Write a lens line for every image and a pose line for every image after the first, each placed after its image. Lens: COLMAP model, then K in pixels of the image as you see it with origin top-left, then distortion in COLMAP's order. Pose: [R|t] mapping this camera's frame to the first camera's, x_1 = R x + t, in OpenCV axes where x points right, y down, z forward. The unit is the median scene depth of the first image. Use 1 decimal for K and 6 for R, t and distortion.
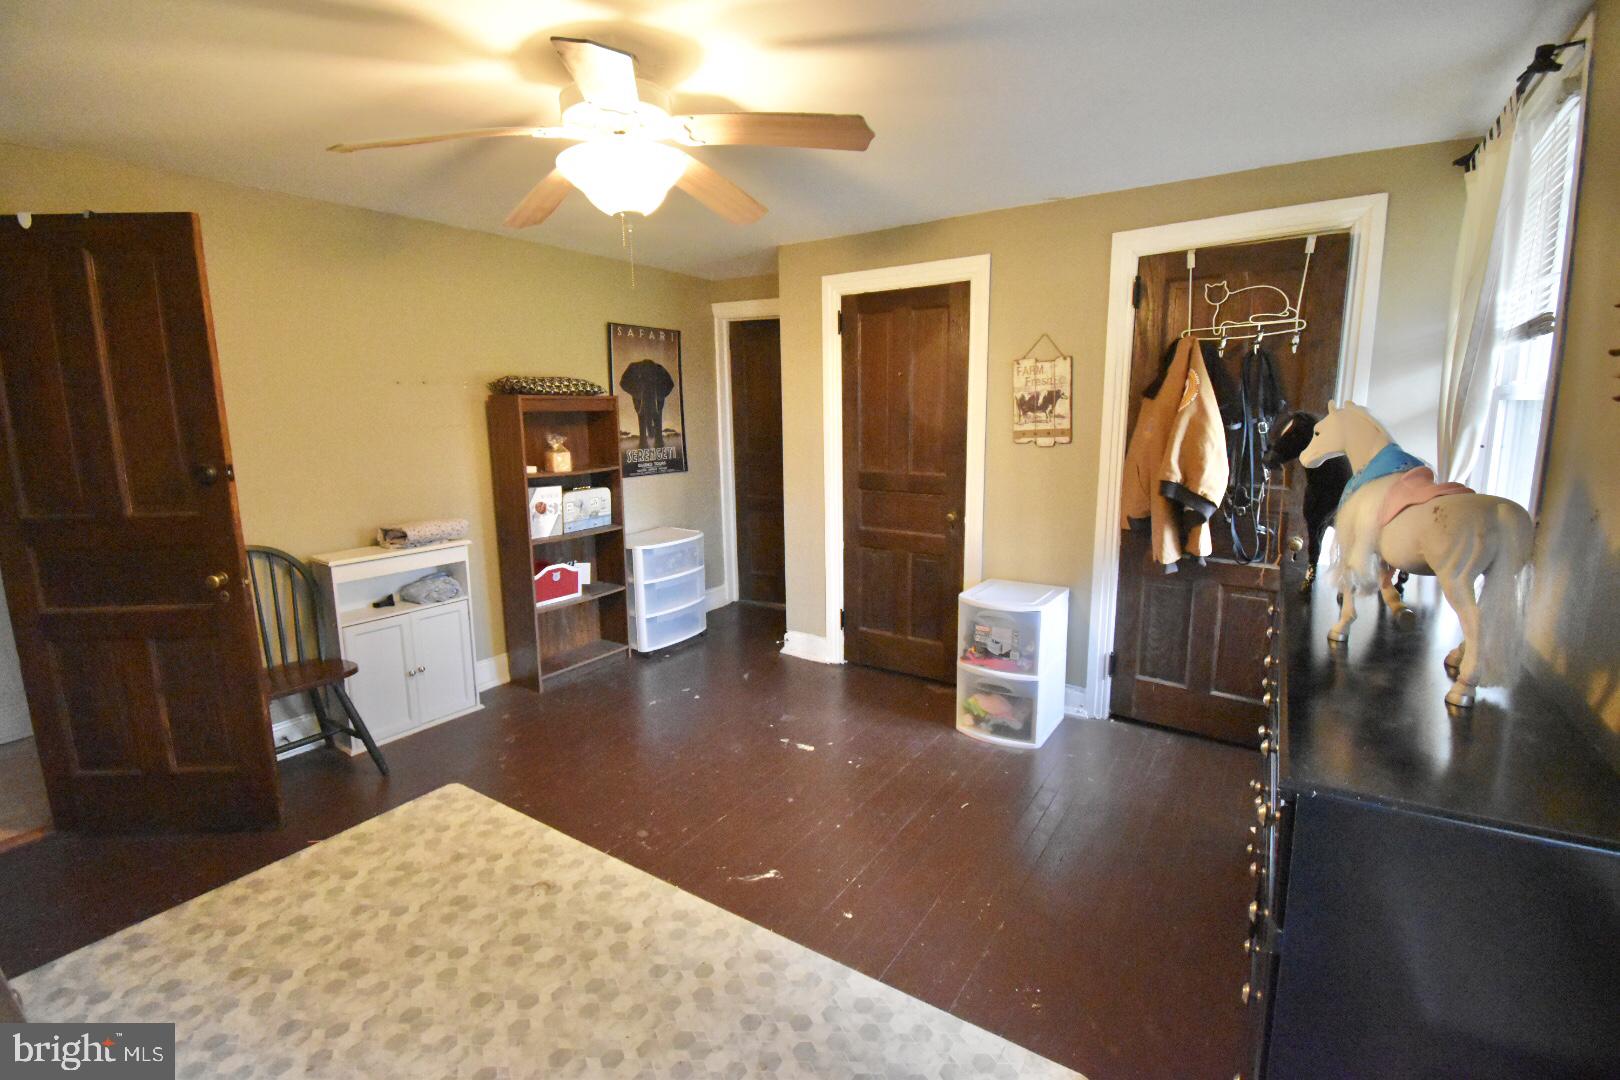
lens RADIAL K [[713.0, 0, 818.9], [0, 713.0, 528.6], [0, 0, 1]] dist [0.018899, -0.027913]
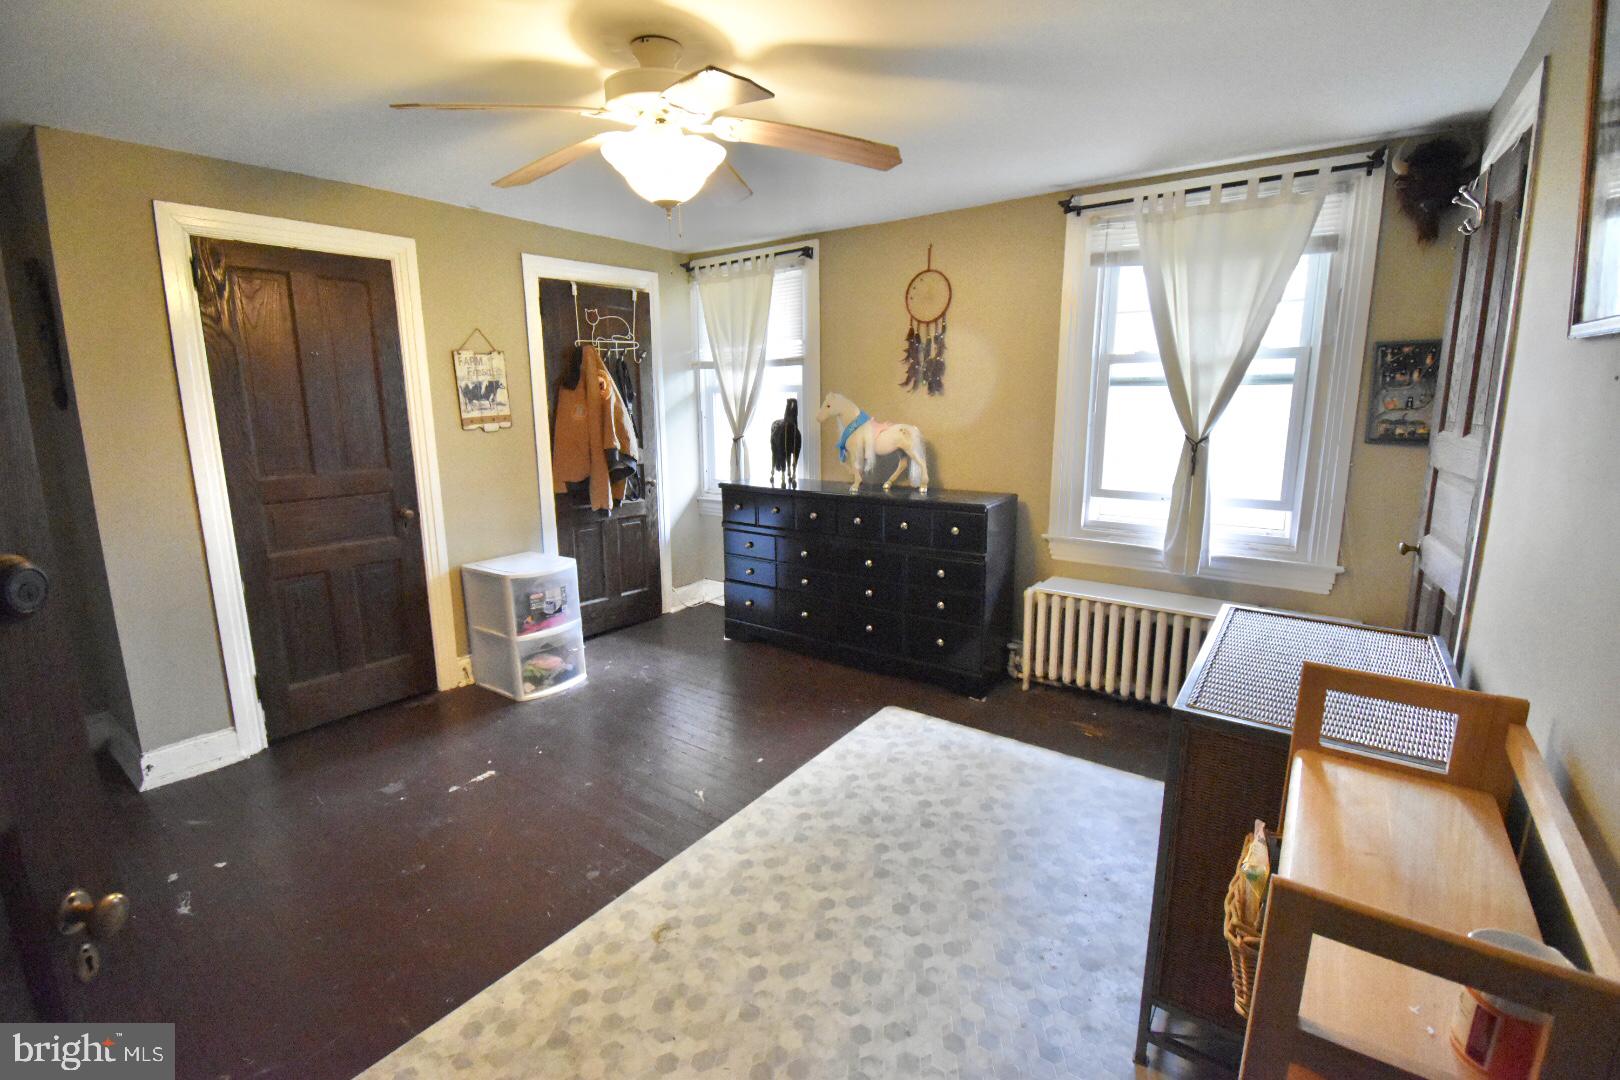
lens RADIAL K [[713.0, 0, 818.9], [0, 713.0, 528.6], [0, 0, 1]] dist [0.018899, -0.027913]
pose [[0.046984, -0.171812, 0.984009, -0.953237], [0.168957, 0.972270, 0.161695, -0.077249], [-0.984503, 0.158658, 0.074710, 0.548856]]
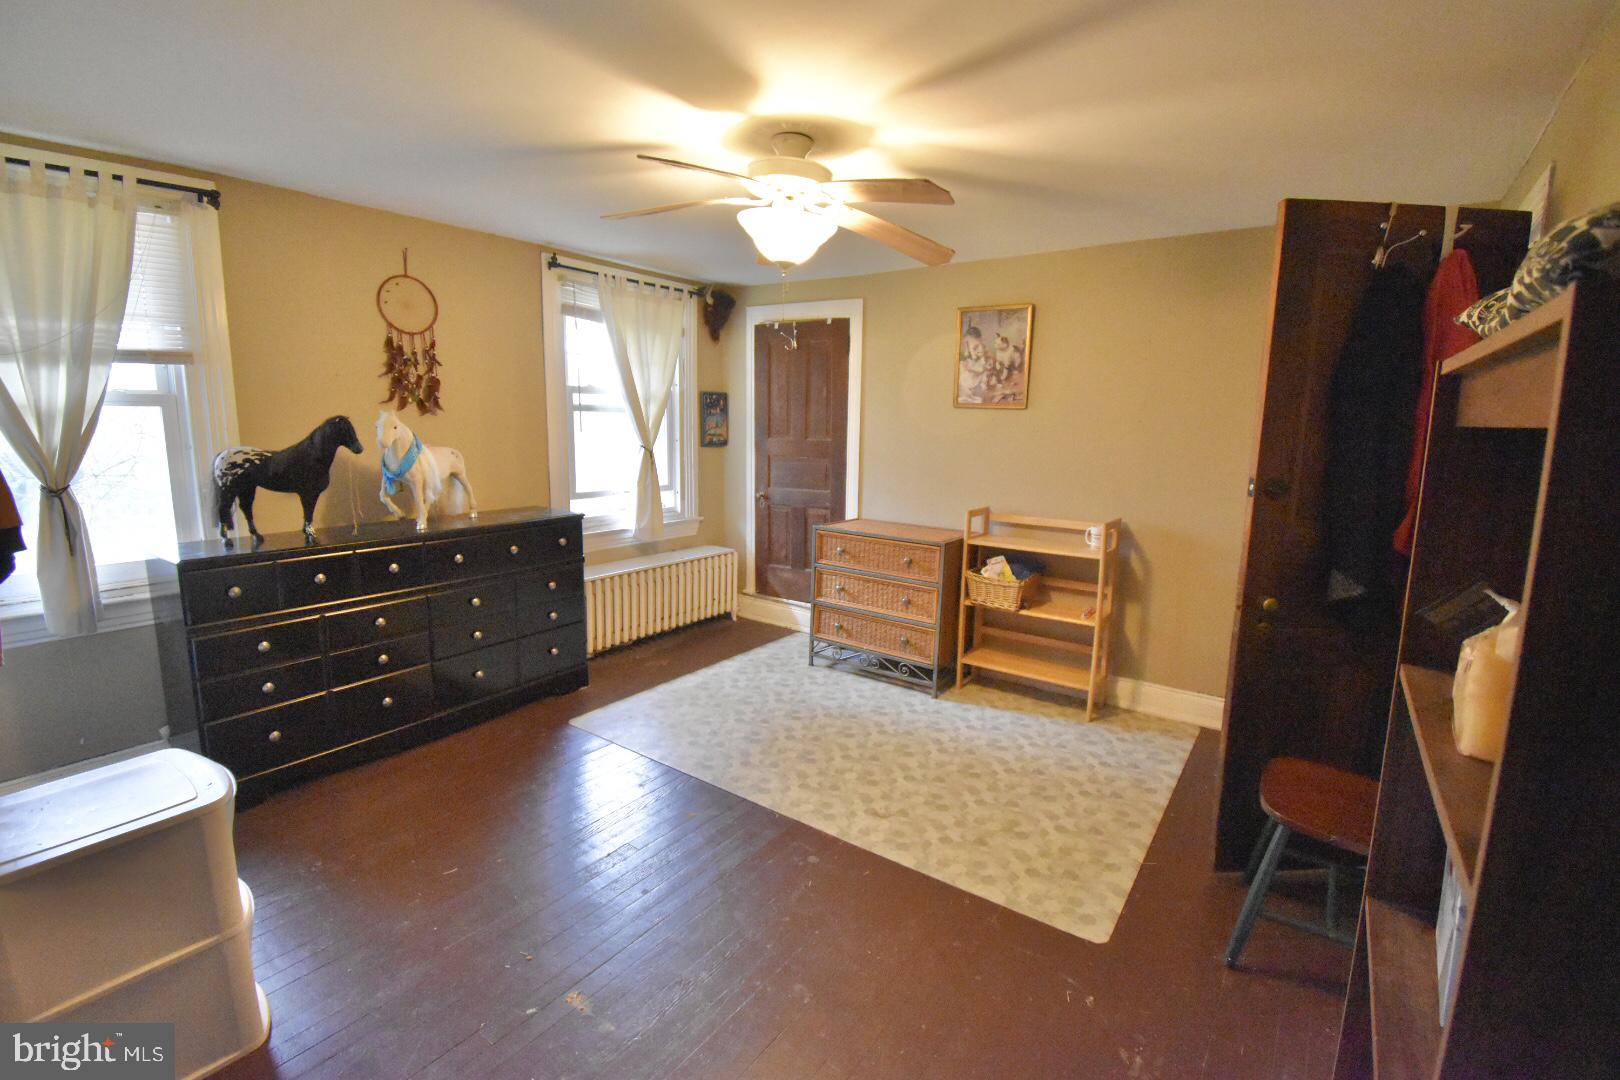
lens RADIAL K [[713.0, 0, 818.9], [0, 713.0, 528.6], [0, 0, 1]] dist [0.018899, -0.027913]
pose [[-0.999181, -0.010769, 0.038995, -0.265899], [0.001860, 0.950670, 0.310197, -0.269381], [-0.040411, 0.310016, -0.949872, 1.642353]]
